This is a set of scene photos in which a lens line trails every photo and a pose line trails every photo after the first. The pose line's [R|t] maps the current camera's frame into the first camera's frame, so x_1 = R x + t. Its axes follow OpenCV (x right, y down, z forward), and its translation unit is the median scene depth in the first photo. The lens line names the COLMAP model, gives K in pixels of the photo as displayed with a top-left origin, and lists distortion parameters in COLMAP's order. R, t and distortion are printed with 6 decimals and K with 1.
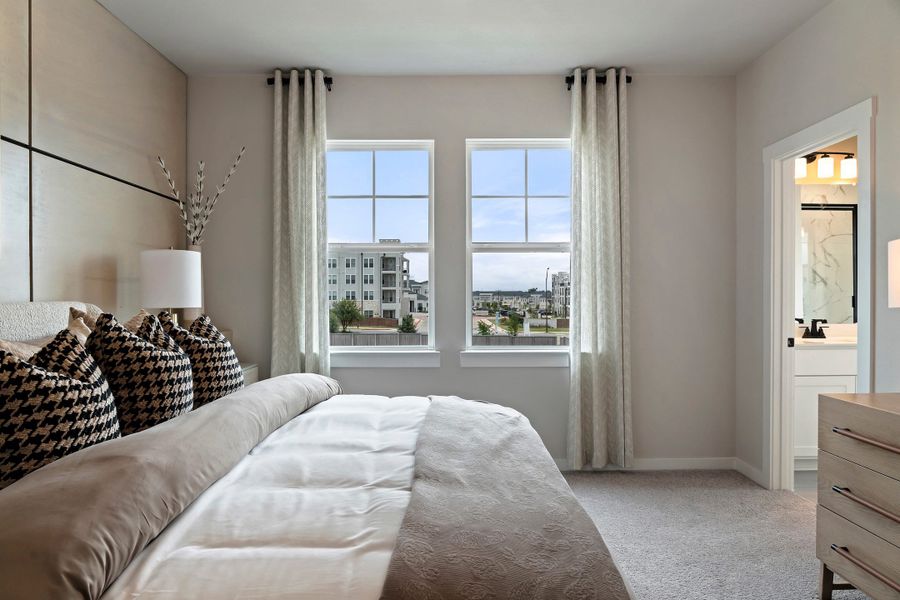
lens RADIAL K [[595.7, 0, 450.0], [0, 595.7, 300.0], [0, 0, 1]] dist [-0.012547, -0.001229]
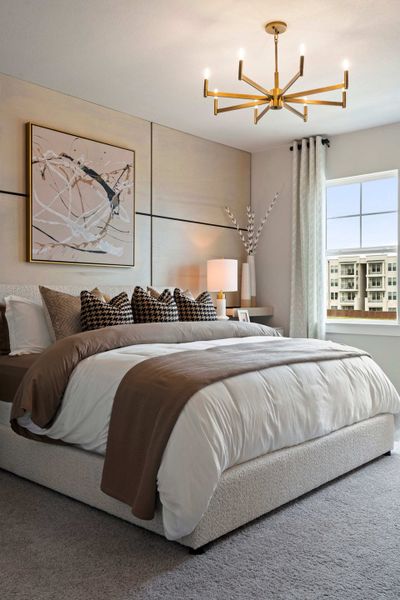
lens RADIAL K [[548.0, 0, 200.0], [0, 548.0, 300.0], [0, 0, 1]] dist [0.002948, -0.005668]
pose [[0.739017, 0.006853, -0.673652, 0.500821], [-0.007185, 0.999972, 0.002291, 0.030749], [0.673649, 0.003147, 0.739045, -0.234850]]
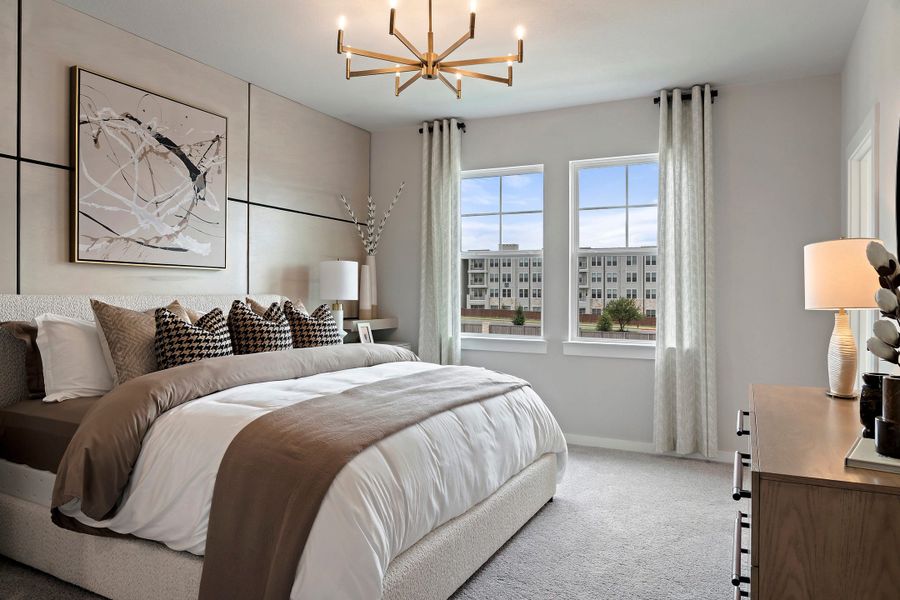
lens RADIAL K [[600.4, 0, 453.4], [0, 600.4, 304.1], [0, 0, 1]] dist [-0.036286, 0.001749]
pose [[0.893860, 0.019958, -0.447901, 0.370443], [-0.015446, 0.999787, 0.013725, -0.000728], [0.448080, -0.005350, 0.893978, -0.165992]]
